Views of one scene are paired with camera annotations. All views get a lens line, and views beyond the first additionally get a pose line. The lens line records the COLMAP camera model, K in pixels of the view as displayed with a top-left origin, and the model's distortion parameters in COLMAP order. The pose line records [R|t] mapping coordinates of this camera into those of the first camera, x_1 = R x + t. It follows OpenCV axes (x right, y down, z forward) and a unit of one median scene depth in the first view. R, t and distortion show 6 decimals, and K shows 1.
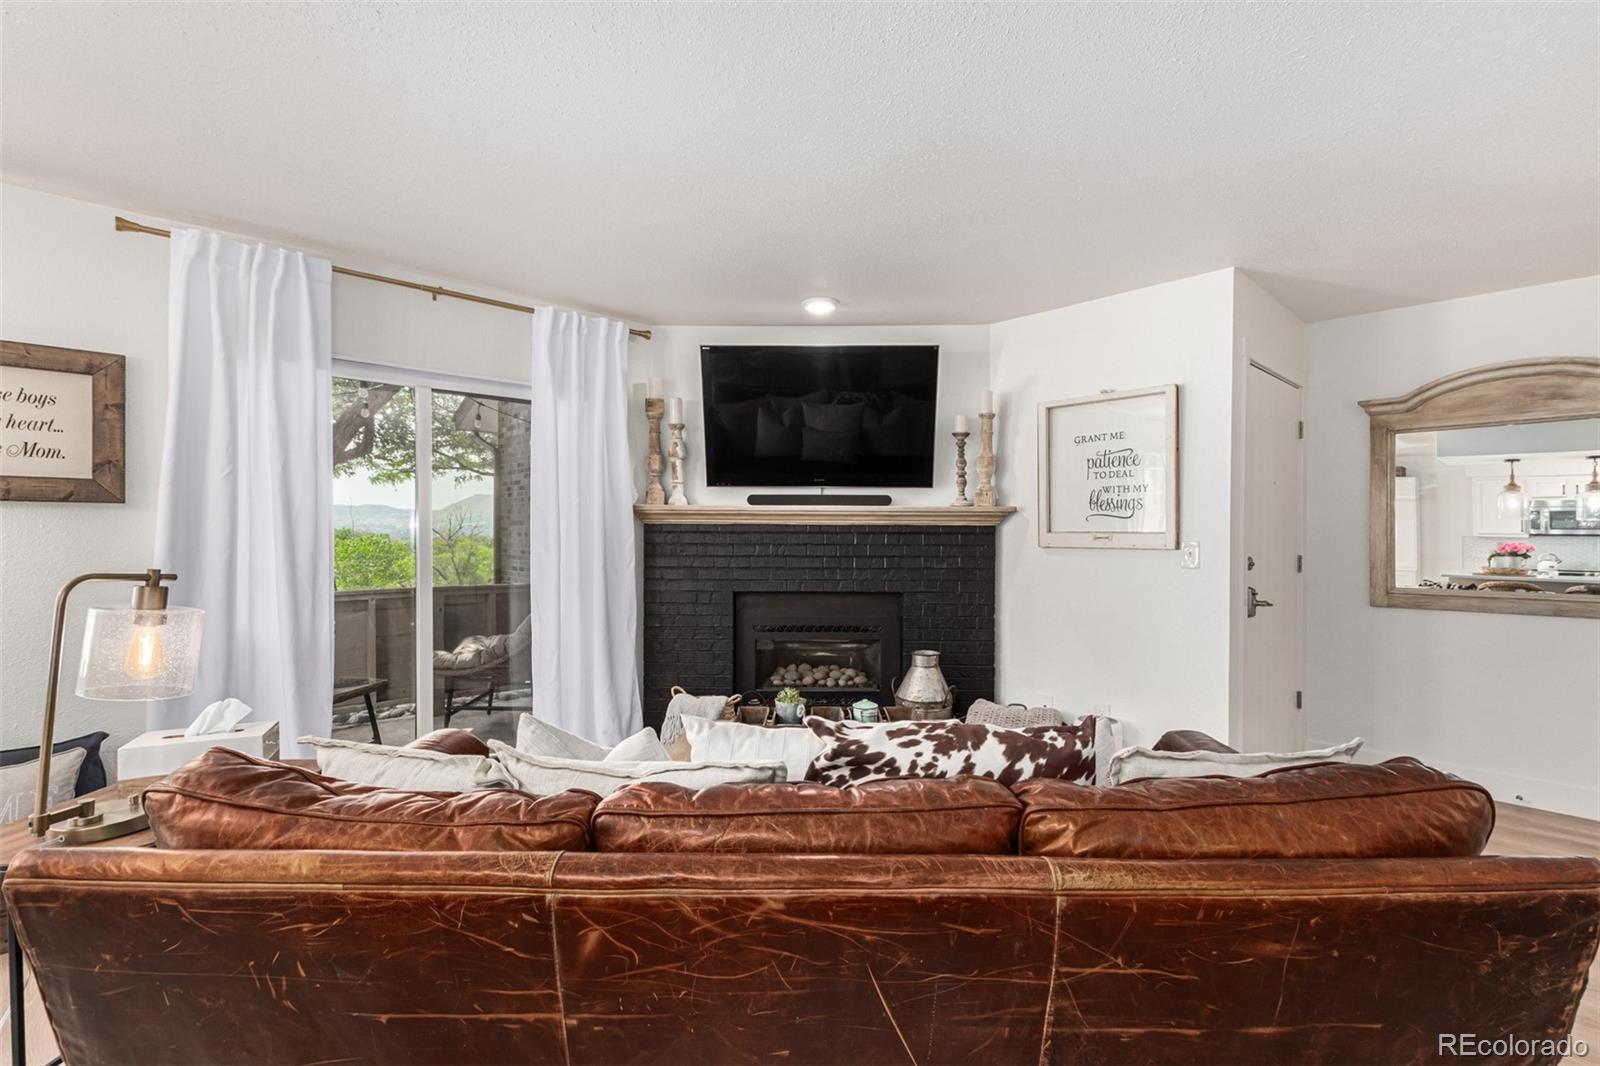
lens RADIAL K [[737.5, 0, 805.5], [0, 737.5, 538.4], [0, 0, 1]] dist [-0.000031, 0.000032]
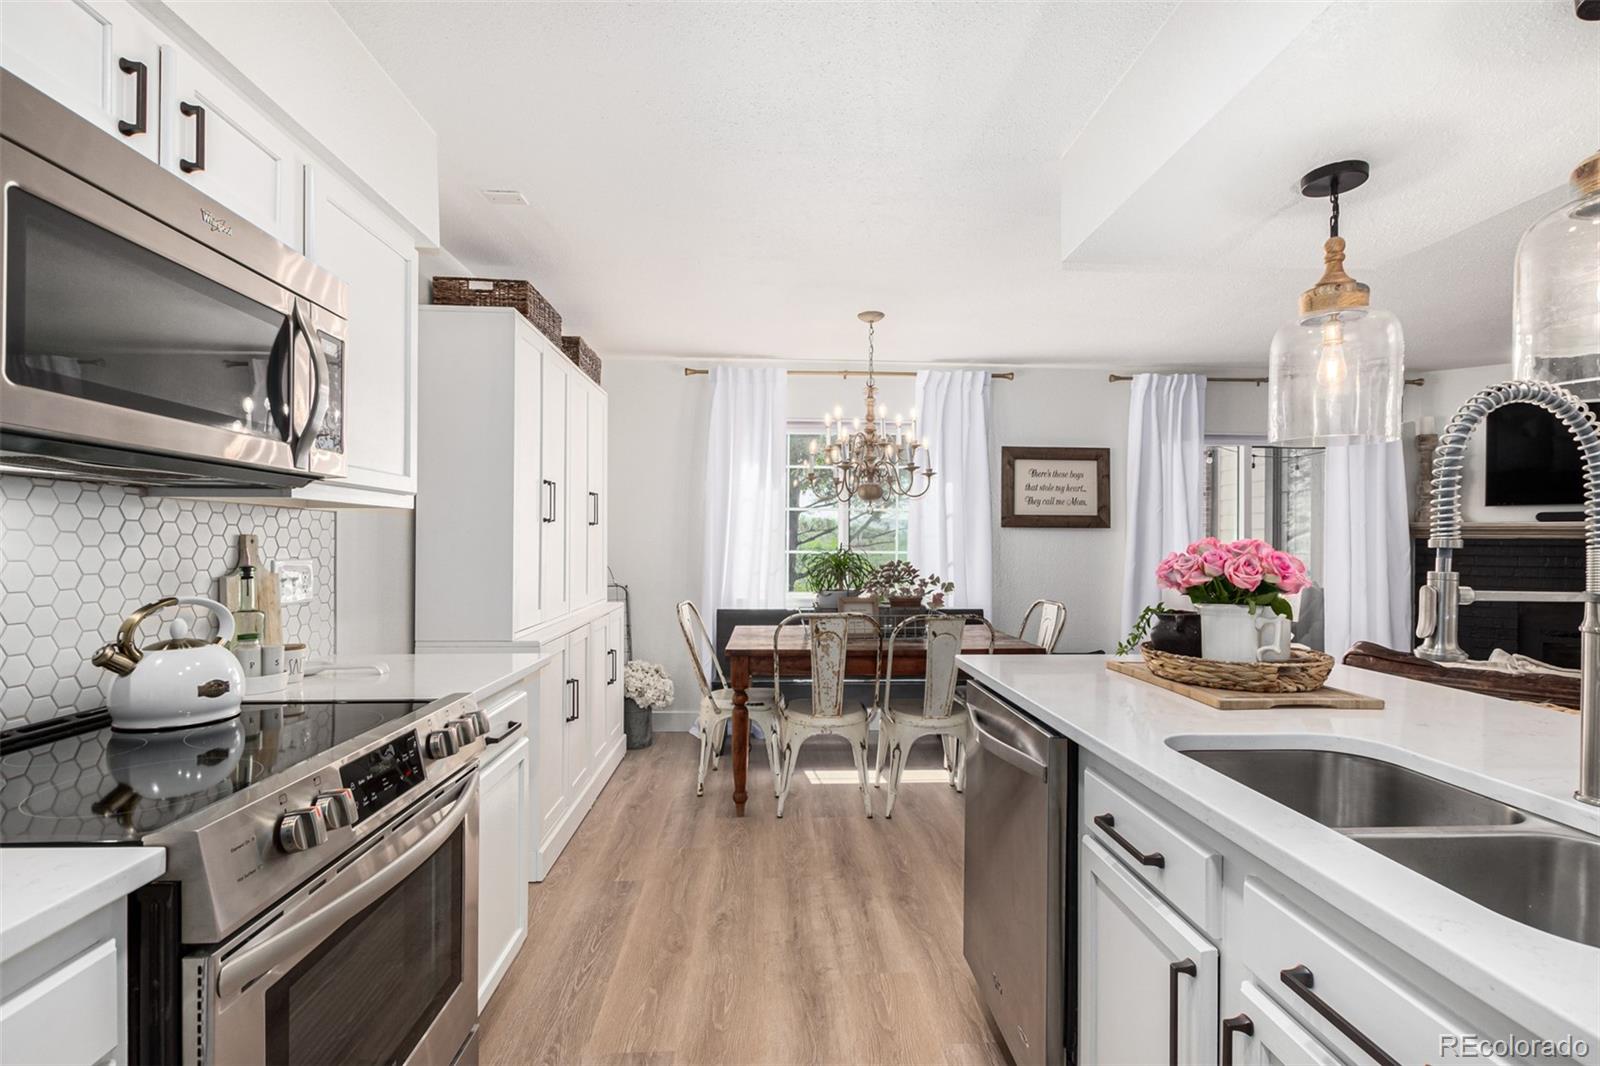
lens RADIAL K [[737.5, 0, 805.5], [0, 737.5, 538.4], [0, 0, 1]] dist [-0.000031, 0.000032]
pose [[0.760817, 0.002051, -0.648963, -0.264923], [-0.009819, 0.999917, -0.008351, 0.000670], [0.648892, 0.012726, 0.760774, -0.774137]]
